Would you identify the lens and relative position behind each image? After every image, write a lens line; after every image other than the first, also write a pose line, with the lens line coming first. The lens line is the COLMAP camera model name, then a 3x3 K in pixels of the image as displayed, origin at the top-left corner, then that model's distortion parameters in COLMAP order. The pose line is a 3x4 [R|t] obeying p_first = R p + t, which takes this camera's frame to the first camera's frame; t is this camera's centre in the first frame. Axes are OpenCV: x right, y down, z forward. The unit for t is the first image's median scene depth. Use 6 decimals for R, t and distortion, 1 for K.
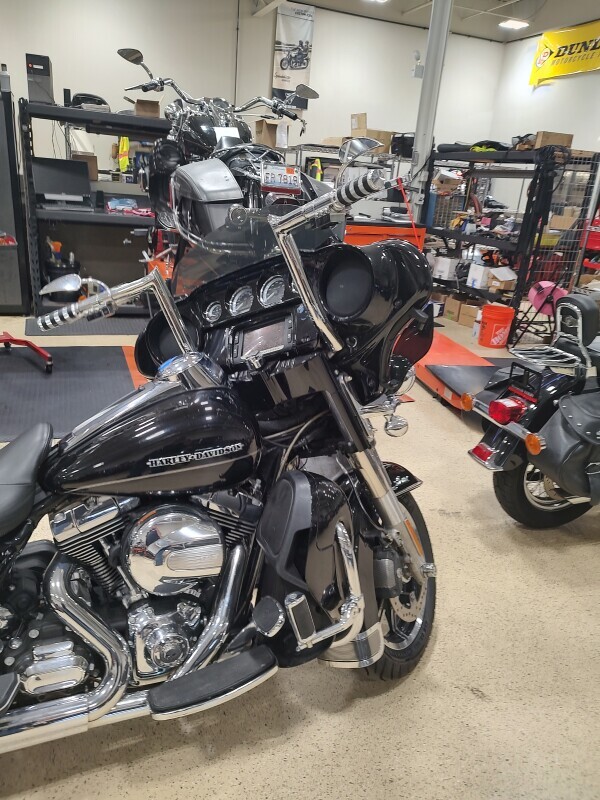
lens RADIAL K [[572.9, 0, 299.7], [0, 572.9, 402.9], [0, 0, 1]] dist [0.026220, -0.004035]
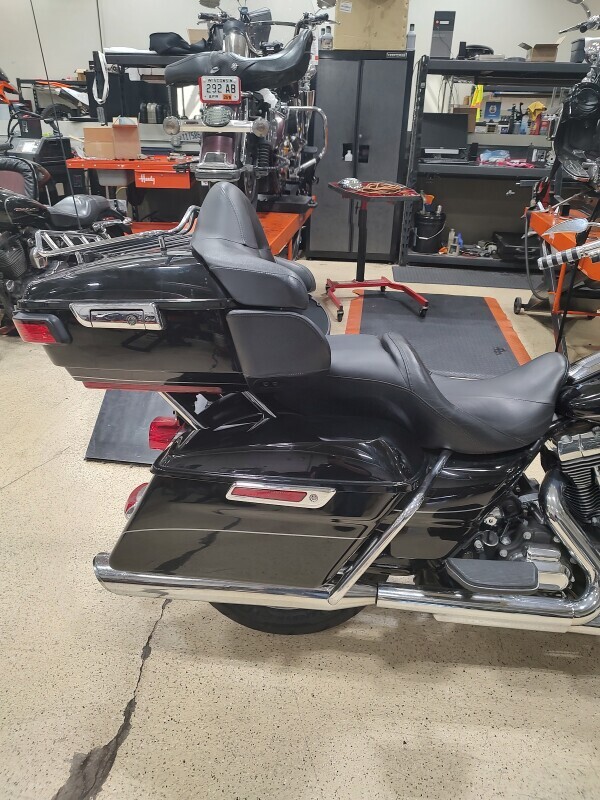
lens RADIAL K [[572.9, 0, 300.1], [0, 572.9, 400.7], [0, 0, 1]] dist [0.026220, -0.004035]
pose [[0.901886, 0.146806, -0.406263, -0.147582], [-0.121454, 0.988719, 0.087658, 0.030635], [0.414548, -0.029715, 0.909542, -0.069521]]
